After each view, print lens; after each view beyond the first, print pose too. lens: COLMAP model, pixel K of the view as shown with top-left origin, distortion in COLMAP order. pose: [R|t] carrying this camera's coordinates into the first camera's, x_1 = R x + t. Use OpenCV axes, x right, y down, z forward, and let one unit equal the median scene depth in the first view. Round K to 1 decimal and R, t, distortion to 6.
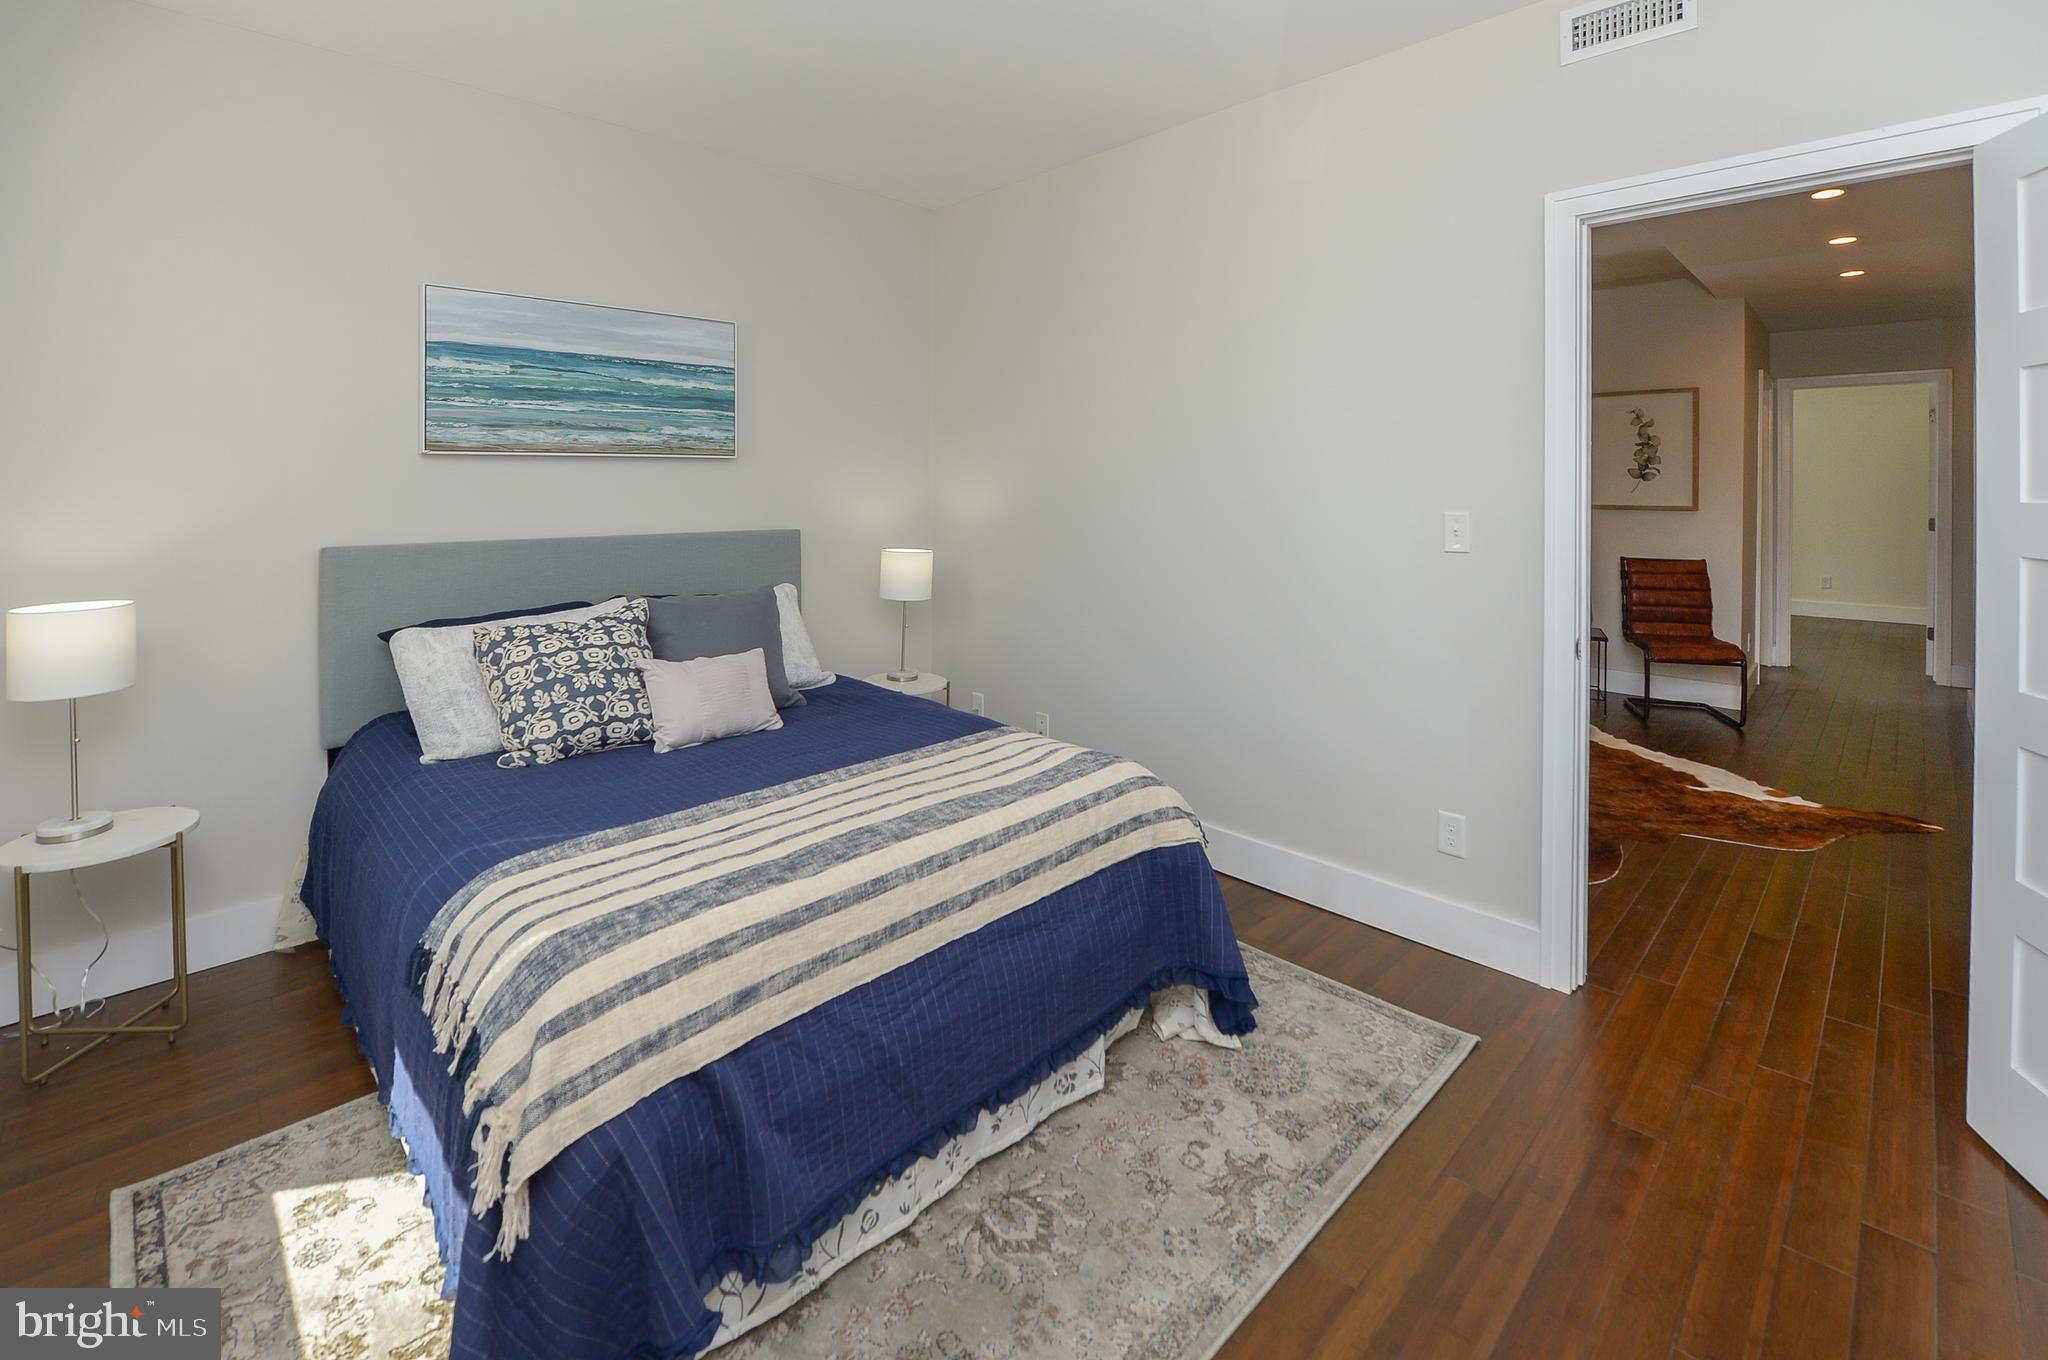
lens RADIAL K [[895.9, 0, 1029.6], [0, 895.9, 611.3], [0, 0, 1]] dist [-0.019228, 0.000015]
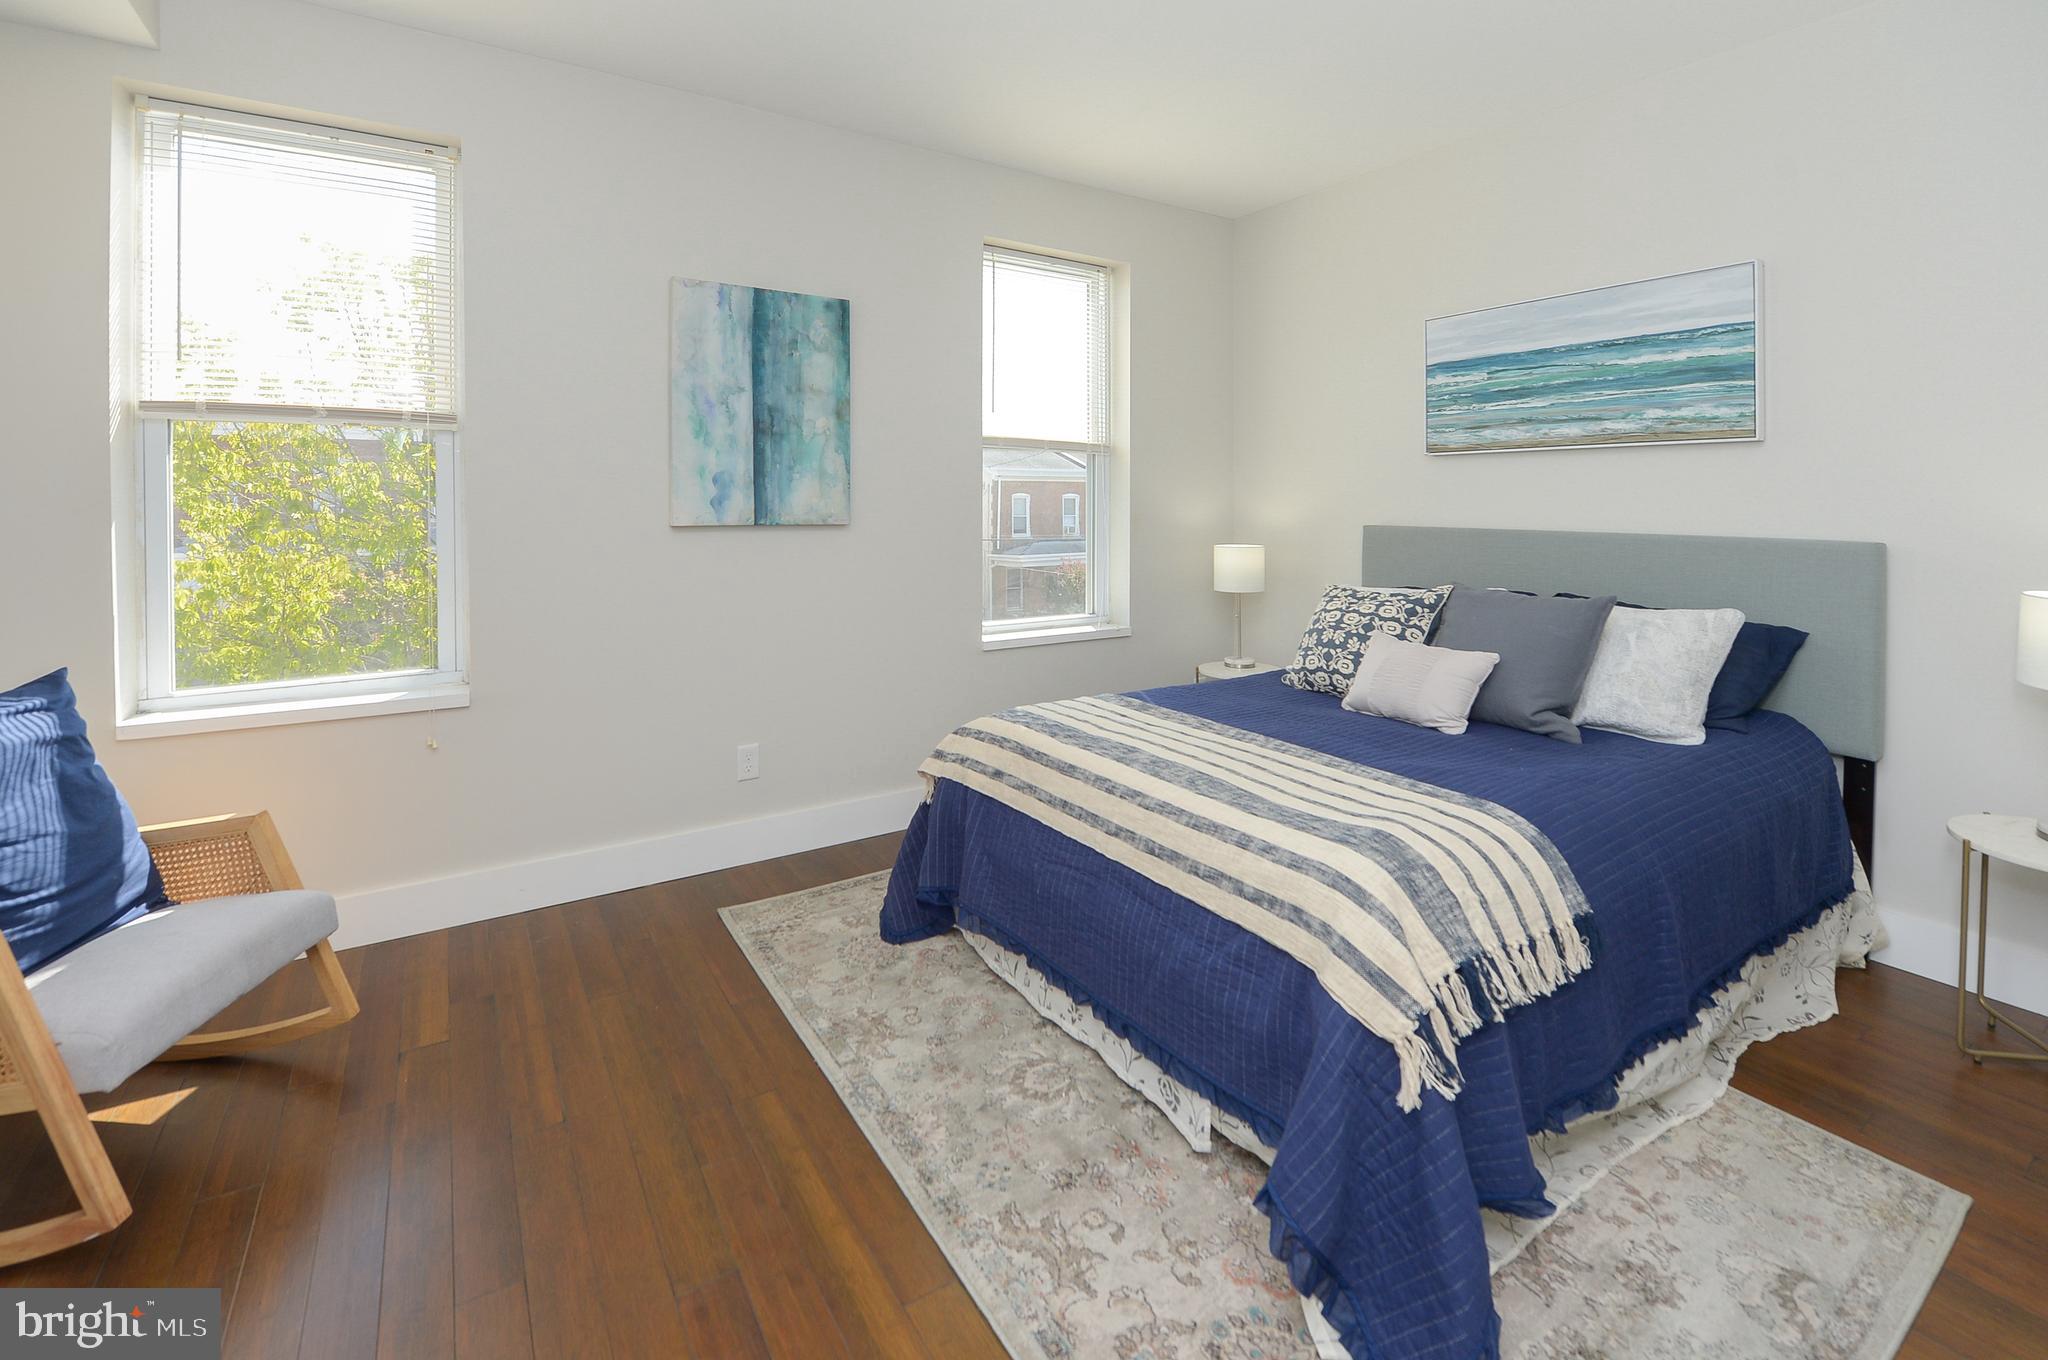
lens RADIAL K [[866.8, 0, 1015.8], [0, 866.8, 644.2], [0, 0, 1]] dist [-0.015417, -0.000098]
pose [[-0.211058, 0.164475, -0.963536, 0.692740], [-0.133450, 0.971663, 0.195094, -0.079490], [0.968321, 0.169760, -0.183128, 0.720530]]
